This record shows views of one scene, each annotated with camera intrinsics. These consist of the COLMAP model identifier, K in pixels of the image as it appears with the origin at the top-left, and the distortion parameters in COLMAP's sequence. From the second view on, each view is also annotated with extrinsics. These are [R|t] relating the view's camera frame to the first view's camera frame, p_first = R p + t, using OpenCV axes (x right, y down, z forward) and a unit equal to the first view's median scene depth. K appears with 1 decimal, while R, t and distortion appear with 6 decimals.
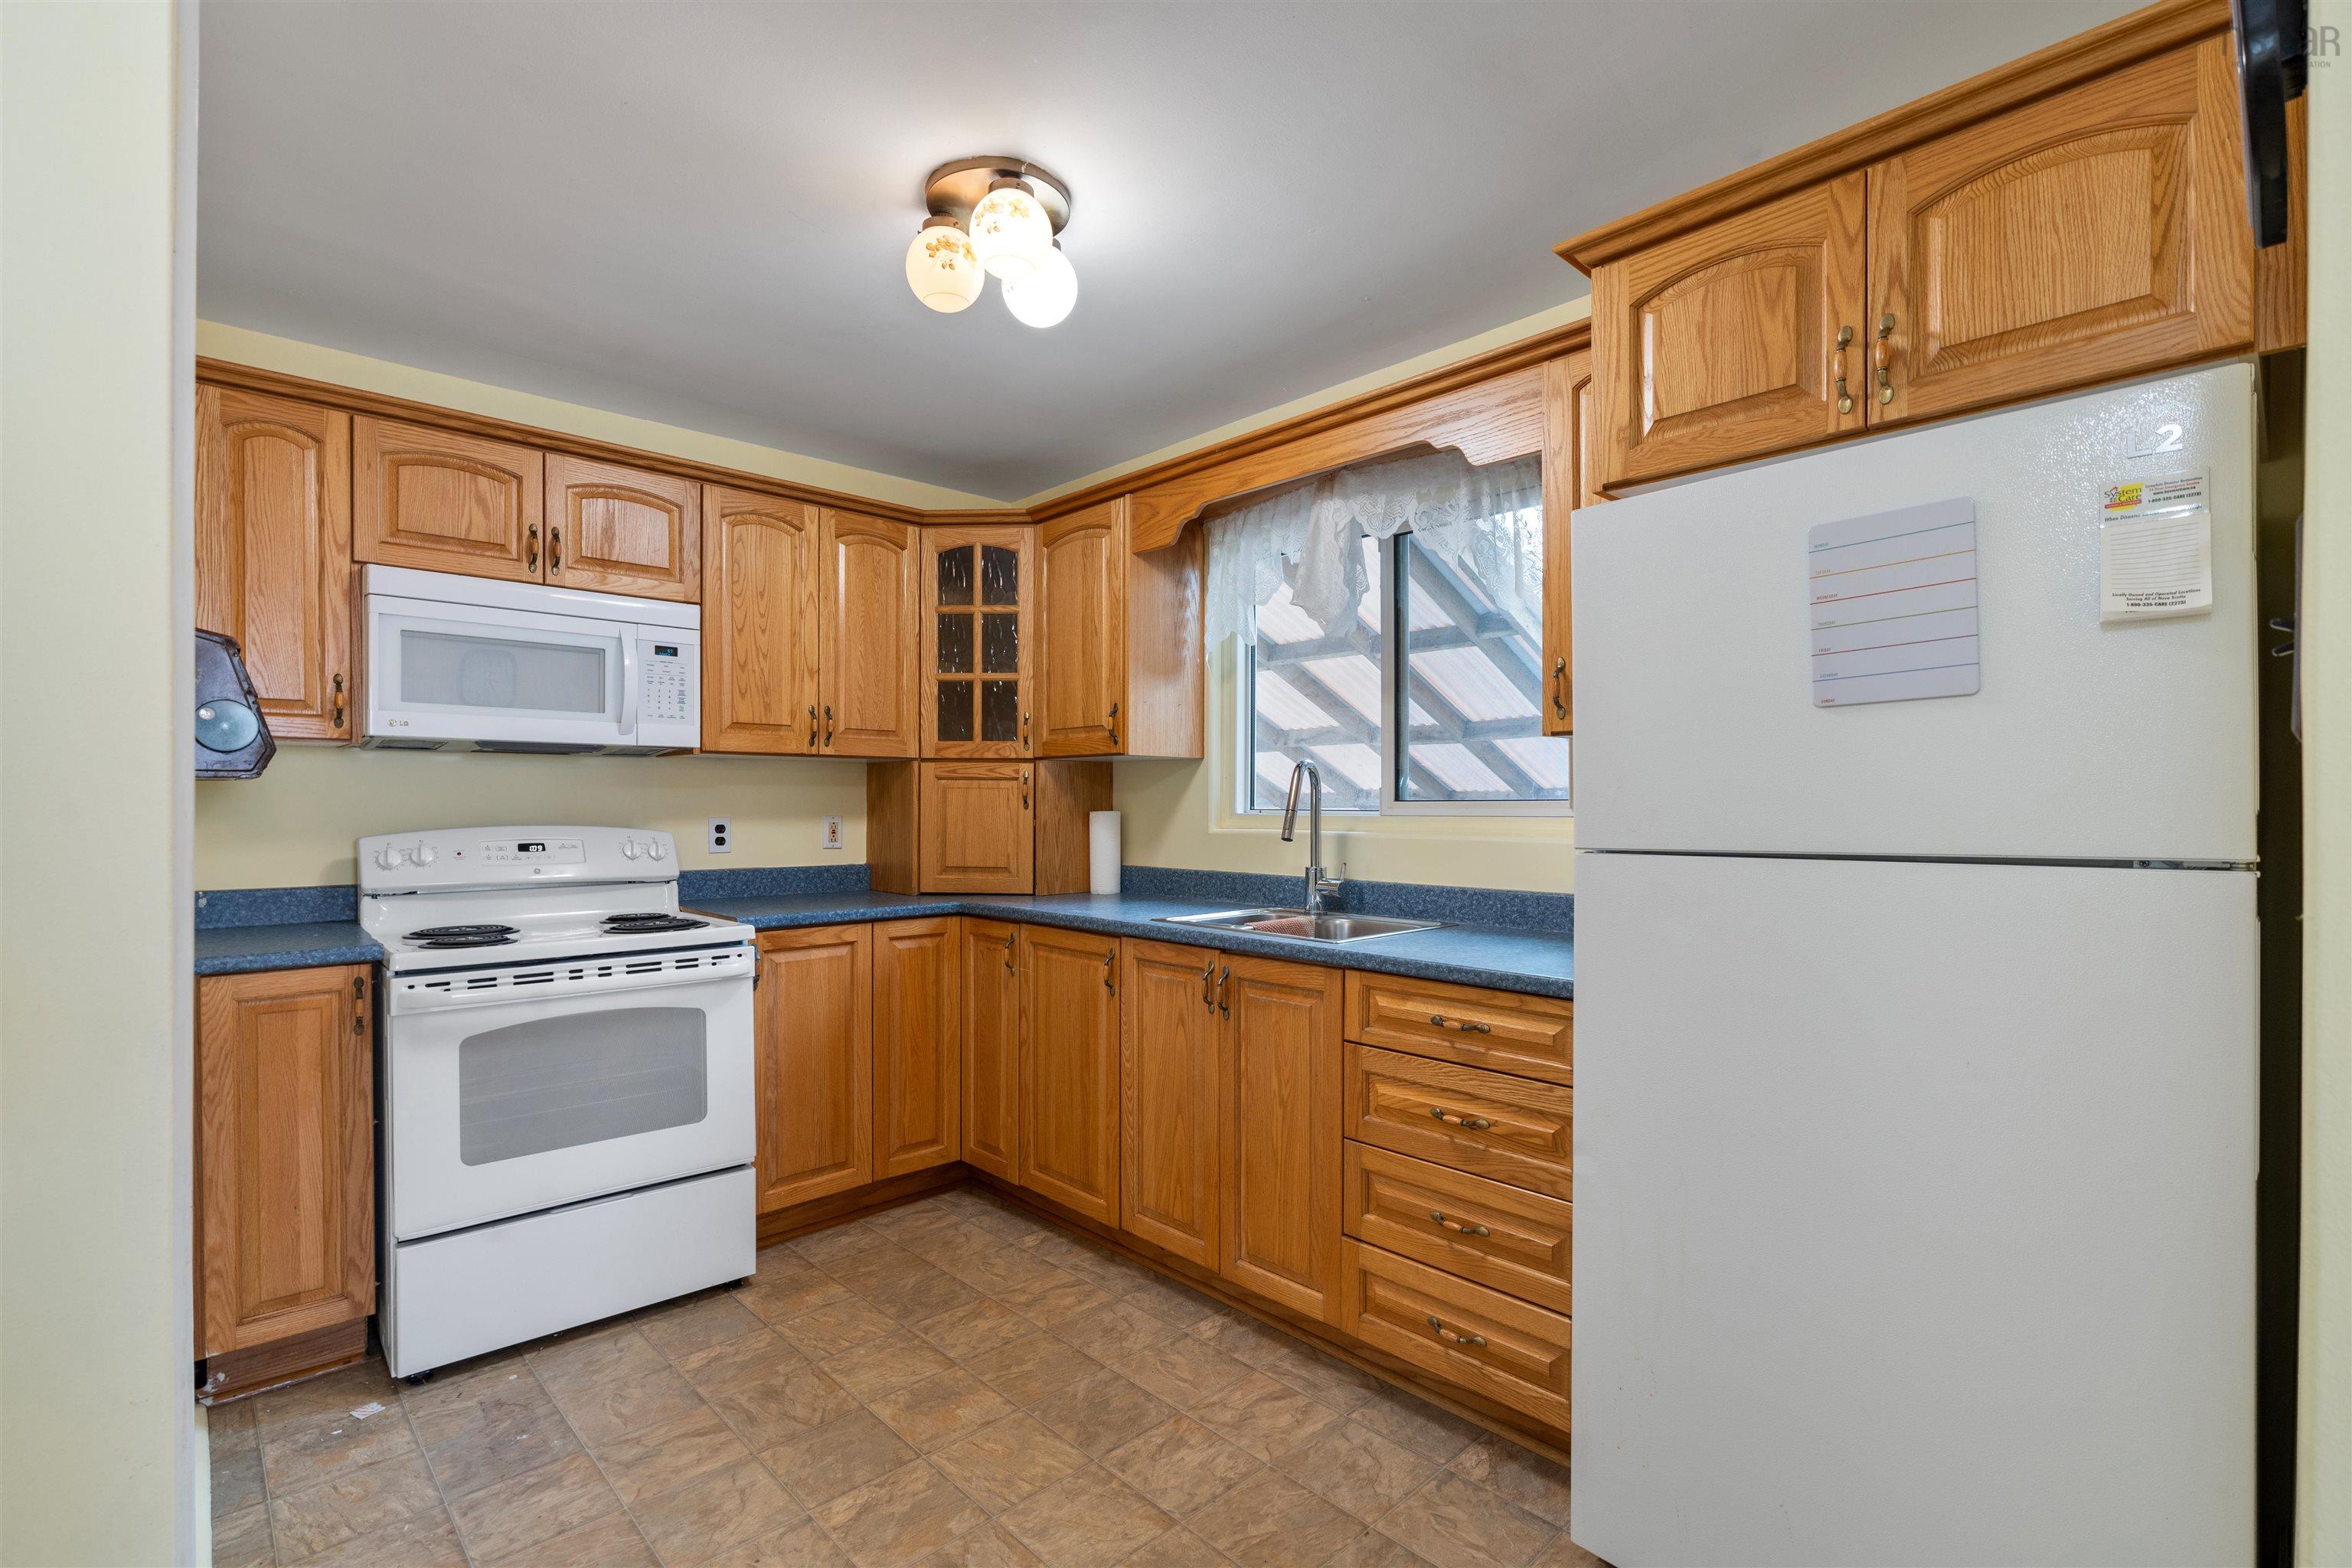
lens RADIAL K [[1061.9, 0, 1167.7], [0, 1061.9, 810.0], [0, 0, 1]] dist [-0.012906, 0.004313]
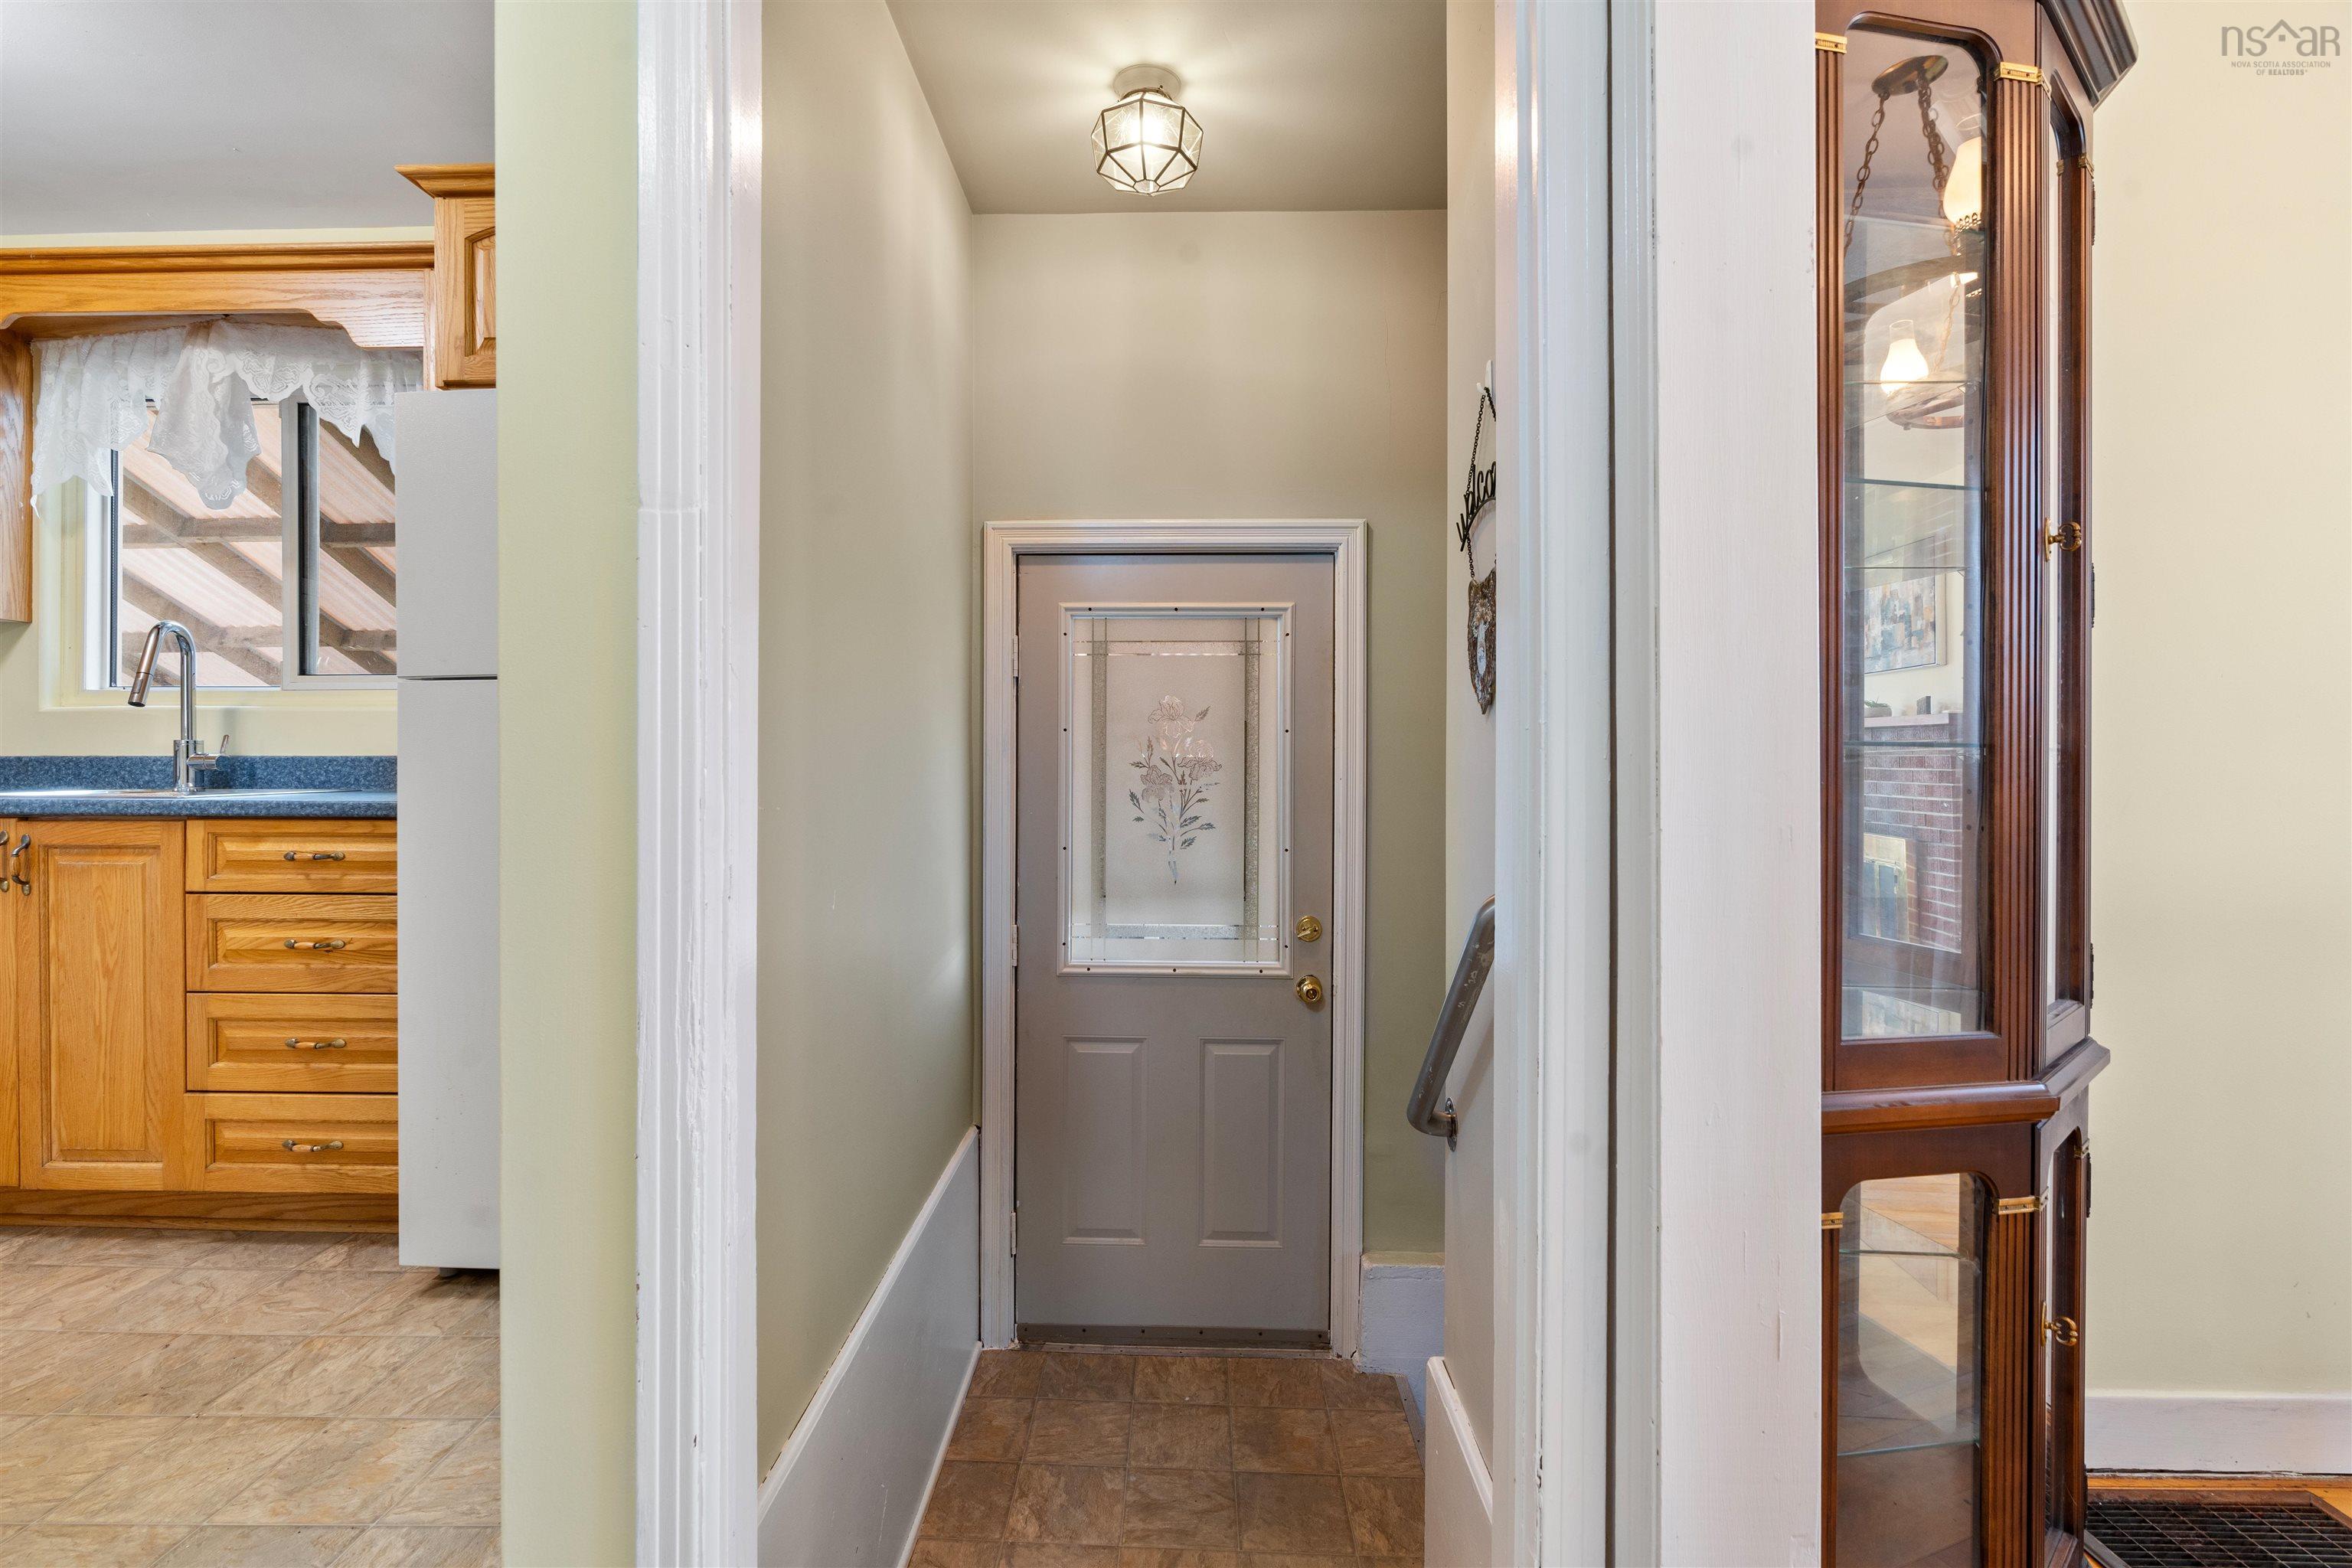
lens RADIAL K [[1061.9, 0, 1147.3], [0, 1061.9, 759.0], [0, 0, 1]] dist [-0.012906, 0.004313]
pose [[0.707385, -0.001500, 0.706826, 0.094427], [0.005556, 0.999979, -0.003439, 0.090272], [-0.706806, 0.006360, 0.707379, -0.283139]]
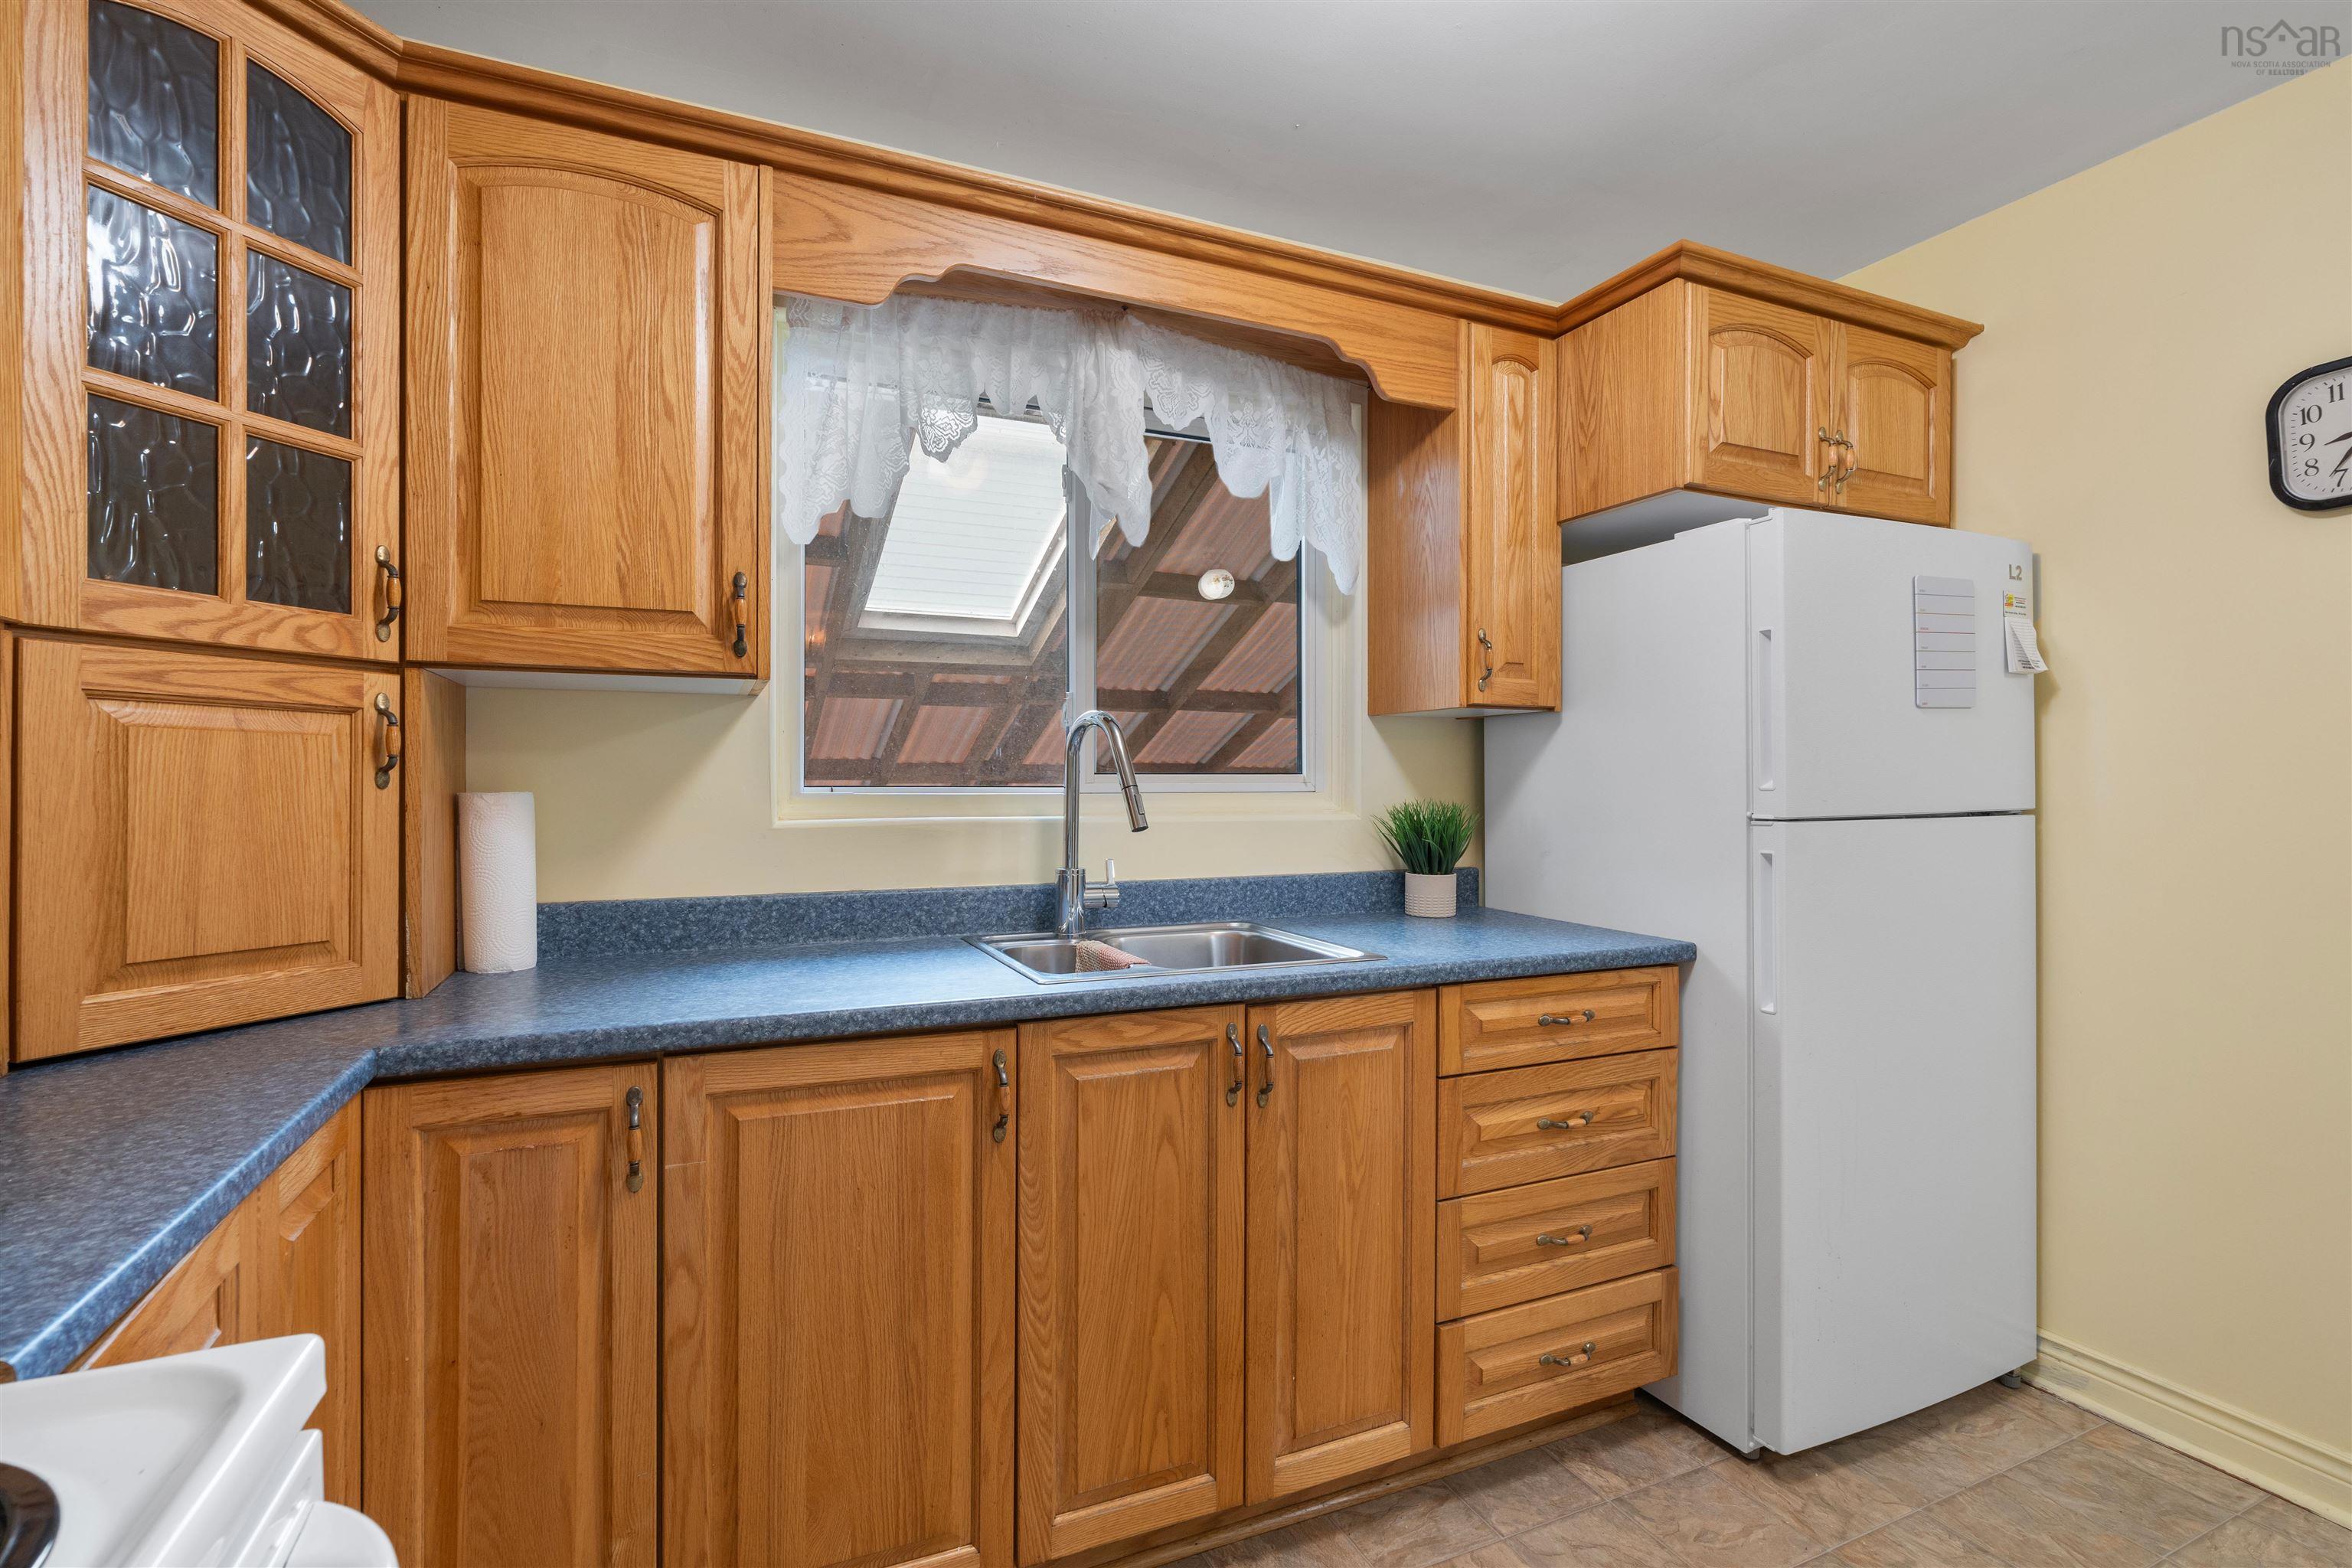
lens RADIAL K [[1061.9, 0, 1158.8], [0, 1061.9, 785.3], [0, 0, 1]] dist [-0.012906, 0.004313]
pose [[0.339936, -0.003938, 0.940440, -0.569877], [0.004162, 0.999988, 0.002683, -0.002356], [-0.940439, 0.003002, 0.339948, 0.823110]]
